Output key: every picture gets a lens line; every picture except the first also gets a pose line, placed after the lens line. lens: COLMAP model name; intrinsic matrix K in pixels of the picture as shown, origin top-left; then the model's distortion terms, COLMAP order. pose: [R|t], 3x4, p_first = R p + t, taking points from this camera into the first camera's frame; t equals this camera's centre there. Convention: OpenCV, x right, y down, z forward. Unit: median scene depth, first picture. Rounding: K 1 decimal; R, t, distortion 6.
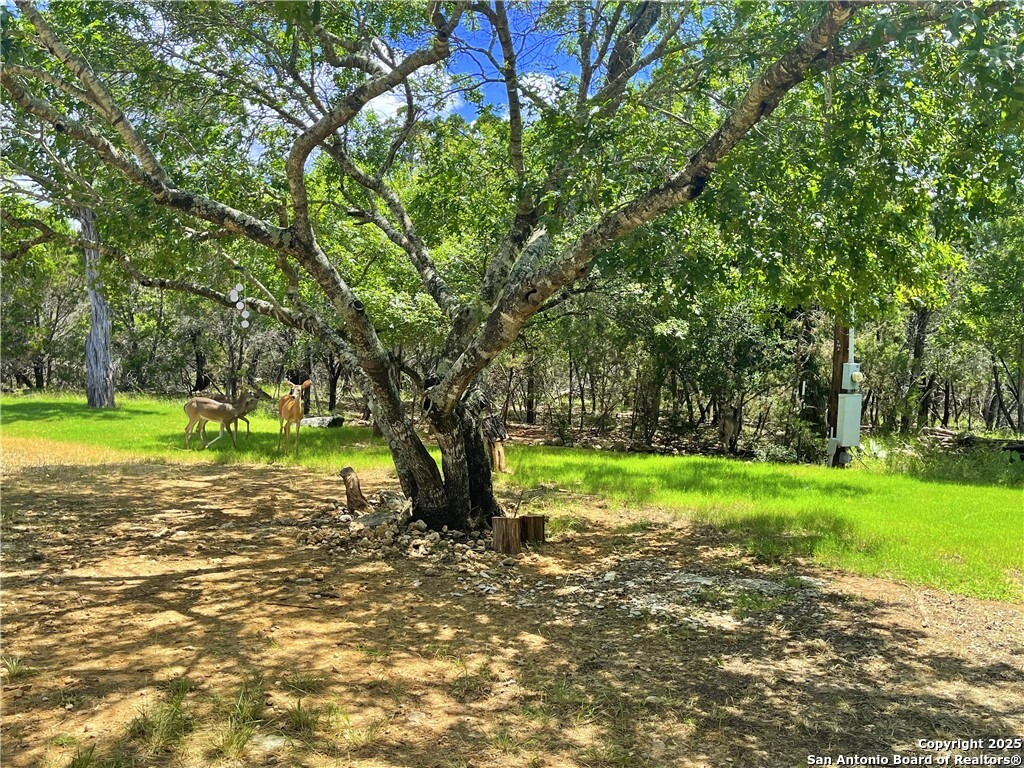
lens RADIAL K [[978.9, 0, 512.0], [0, 978.9, 384.0], [0, 0, 1]] dist [0.007975, 0.002077]
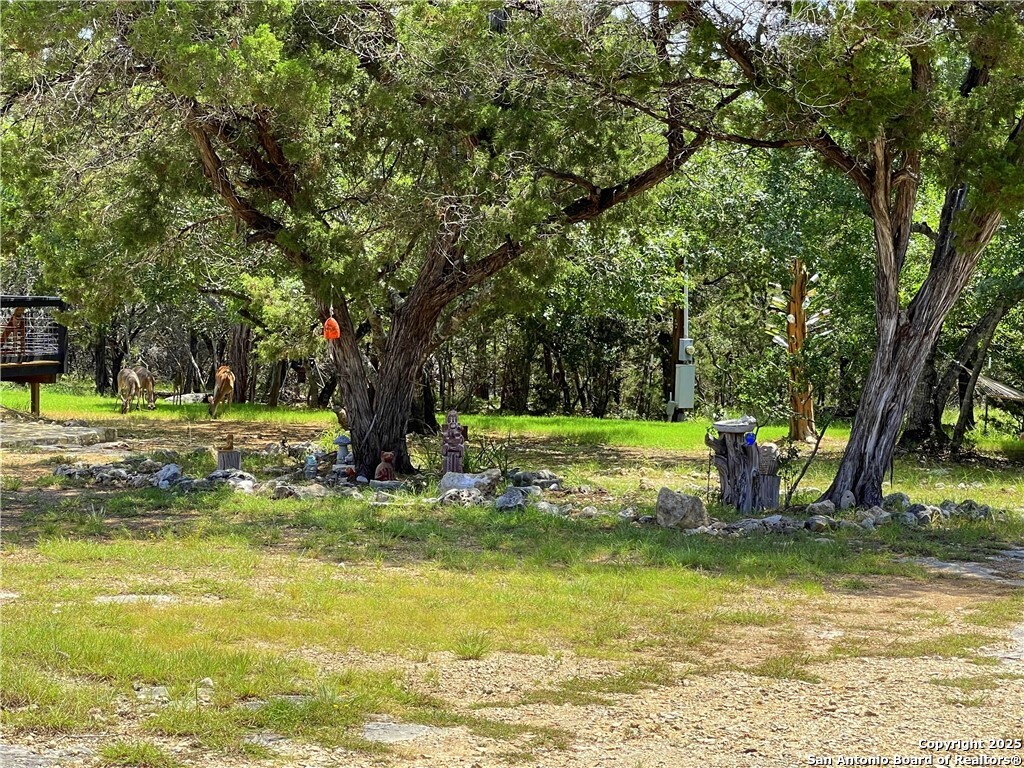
lens RADIAL K [[2446.0, 0, 512.0], [0, 2446.0, 384.0], [0, 0, 1]] dist [-0.006126, -0.004674]
pose [[0.989833, -0.005124, 0.142140, -0.294278], [0.005006, 0.999987, 0.001185, 0.029487], [-0.142144, -0.000461, 0.989846, -1.947466]]
